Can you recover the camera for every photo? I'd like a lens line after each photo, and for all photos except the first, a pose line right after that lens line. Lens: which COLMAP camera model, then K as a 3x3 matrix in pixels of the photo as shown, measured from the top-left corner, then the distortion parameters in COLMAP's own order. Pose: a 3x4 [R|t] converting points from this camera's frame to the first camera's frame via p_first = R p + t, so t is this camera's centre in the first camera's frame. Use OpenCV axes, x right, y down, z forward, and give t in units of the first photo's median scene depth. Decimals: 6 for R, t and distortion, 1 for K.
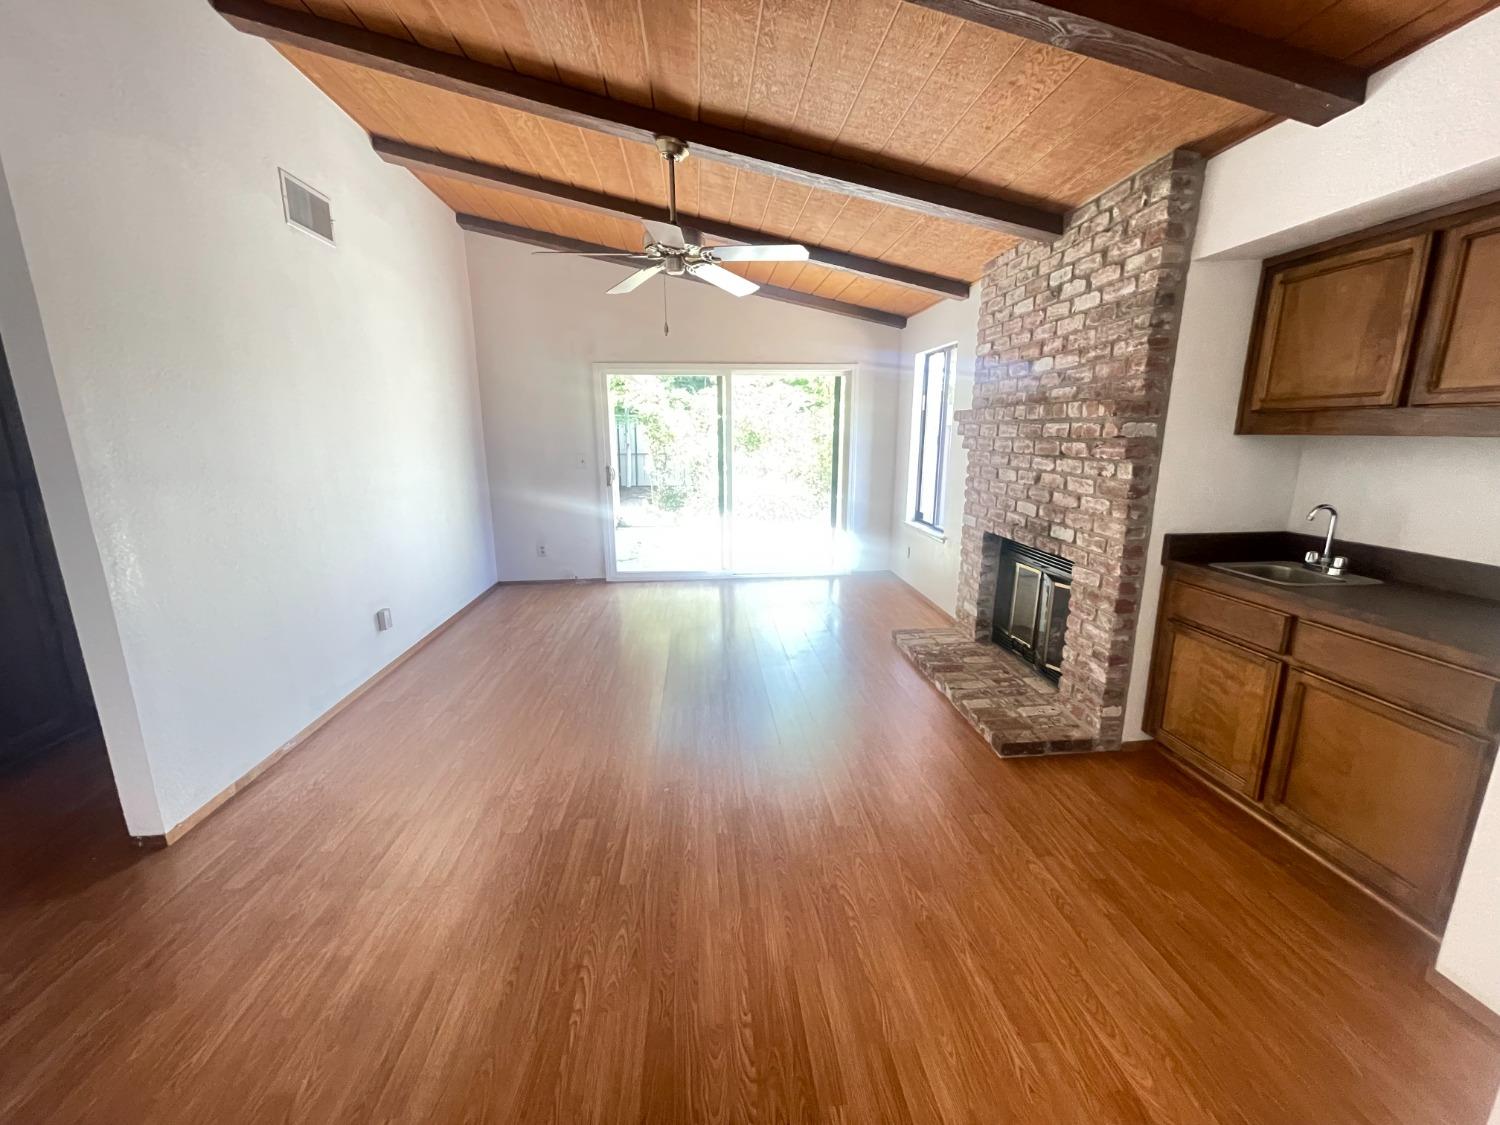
lens RADIAL K [[603.2, 0, 753.0], [0, 603.2, 562.9], [0, 0, 1]] dist [-0.001291, -0.000003]
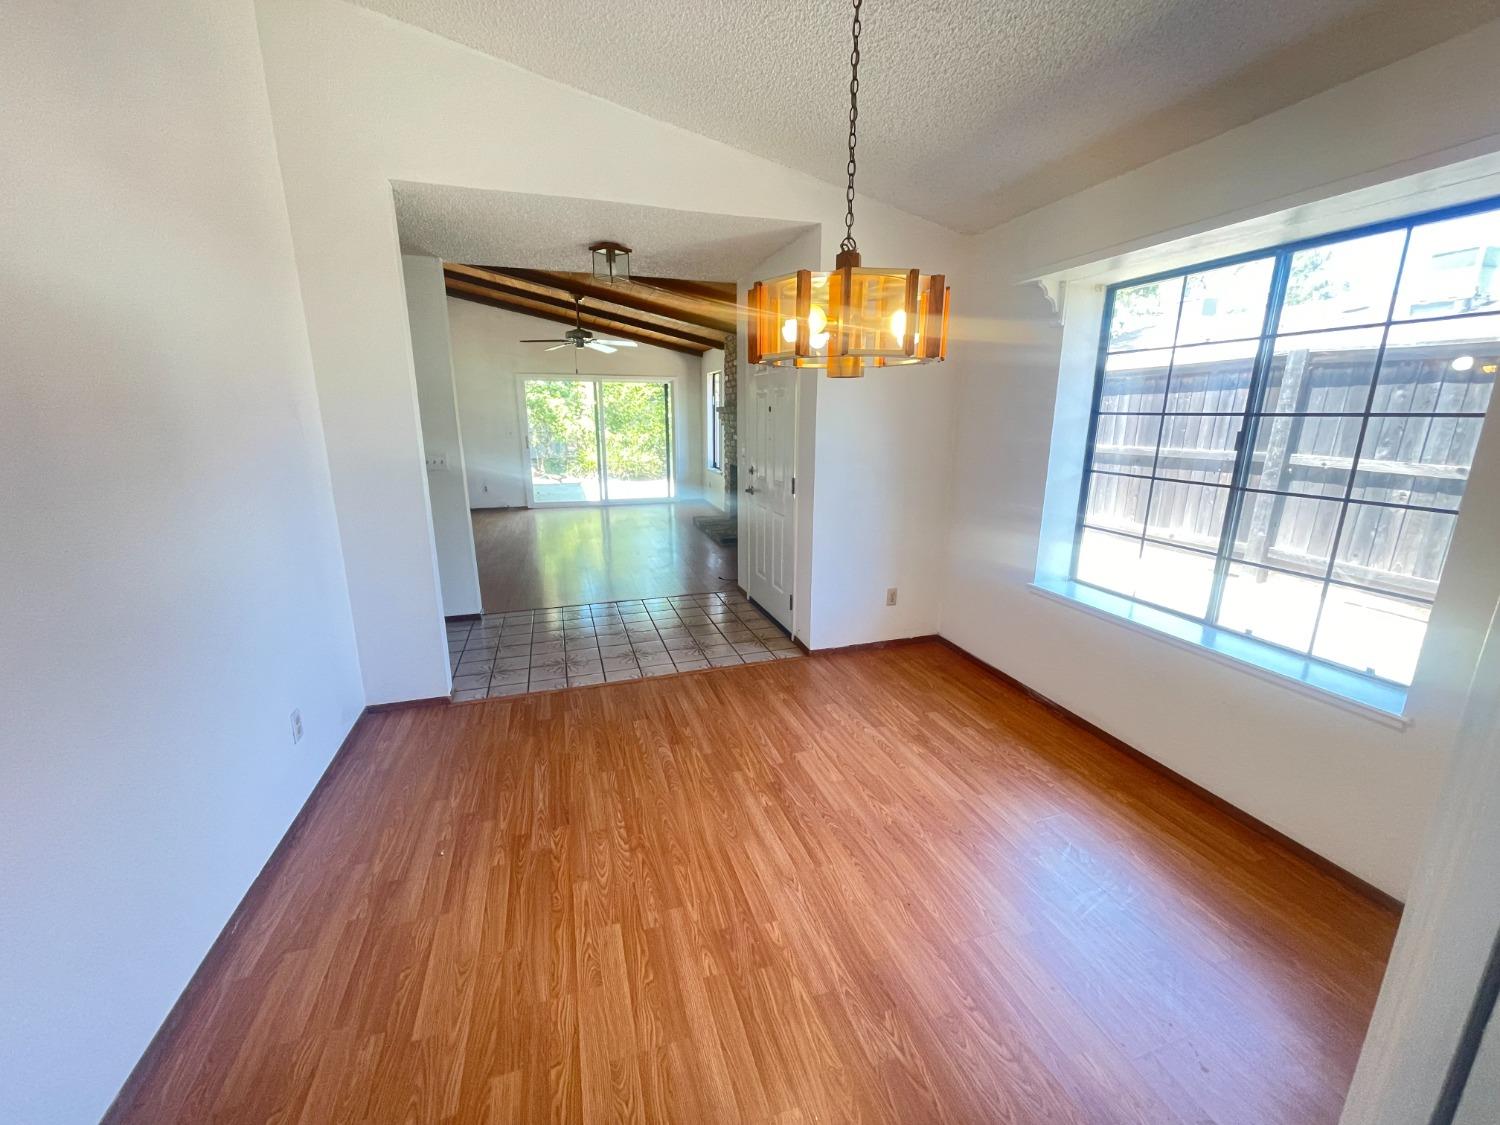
lens RADIAL K [[603.2, 0, 749.6], [0, 603.2, 565.9], [0, 0, 1]] dist [-0.001291, -0.000003]
pose [[0.977131, -0.042727, 0.208303, -0.010044], [0.035992, 0.998703, 0.036016, 0.251571], [-0.209572, -0.027695, 0.977401, -1.198849]]
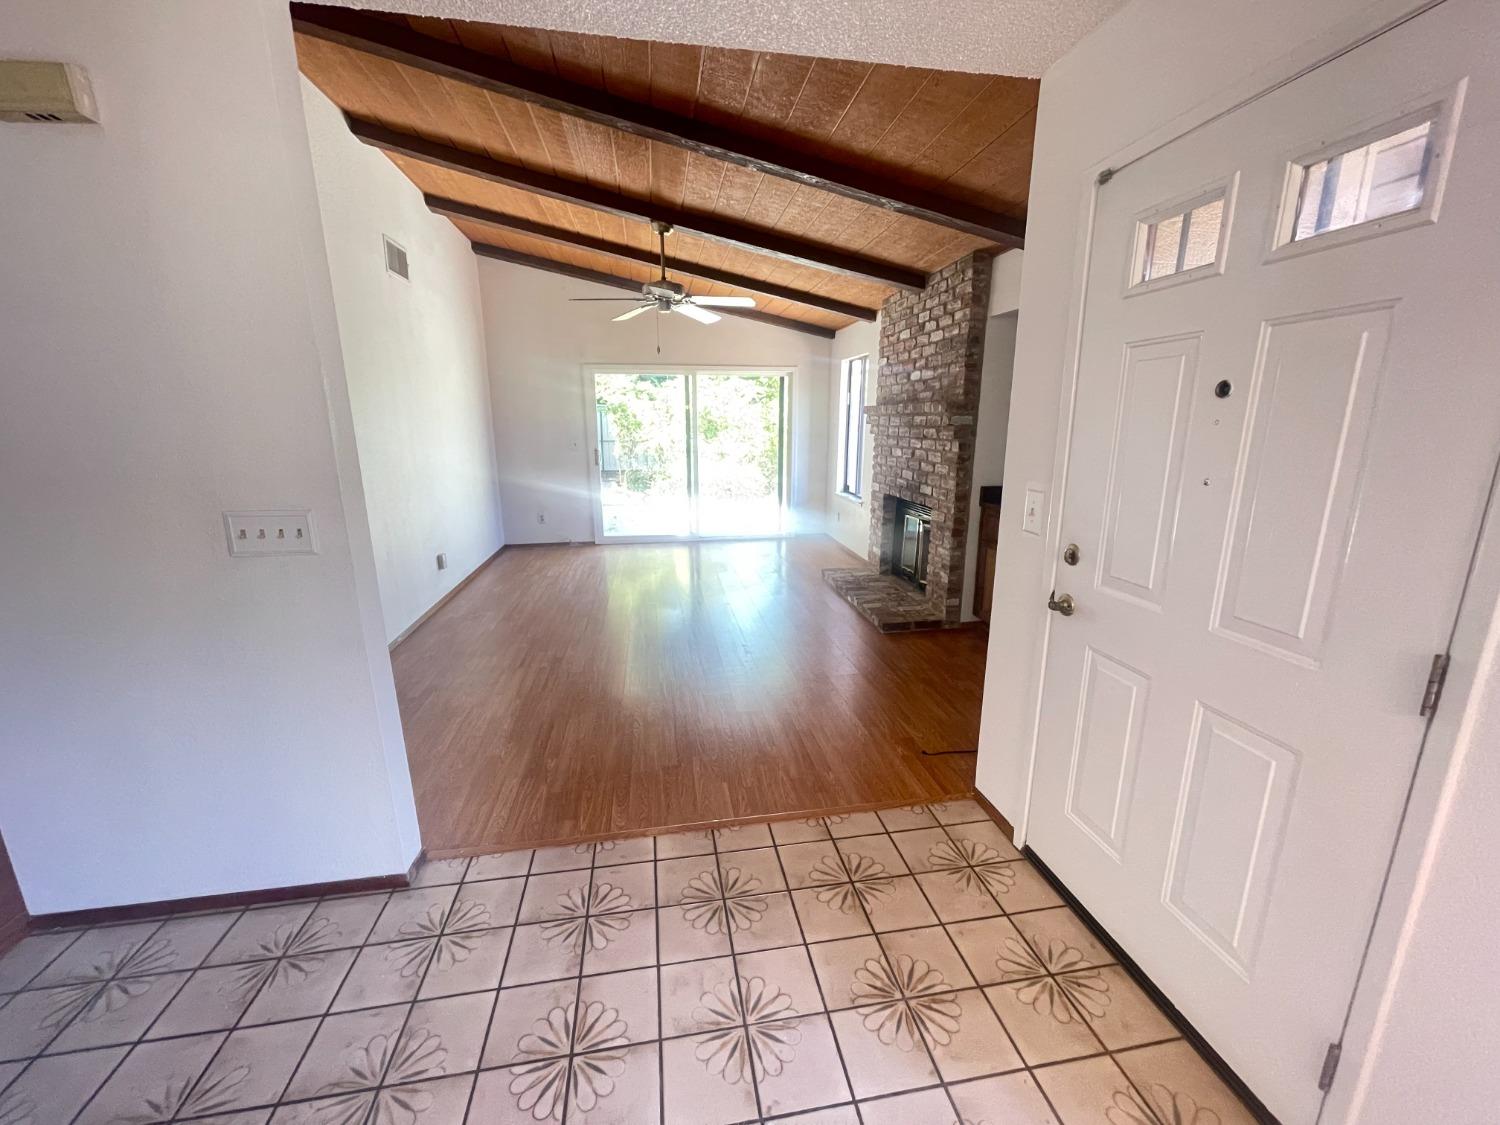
lens RADIAL K [[603.2, 0, 751.5], [0, 603.2, 566.3], [0, 0, 1]] dist [-0.001291, -0.000003]
pose [[0.997403, -0.014052, 0.070645, -0.025727], [0.012418, 0.999647, 0.023505, 0.086529], [-0.070950, -0.022567, 0.997225, -0.402319]]
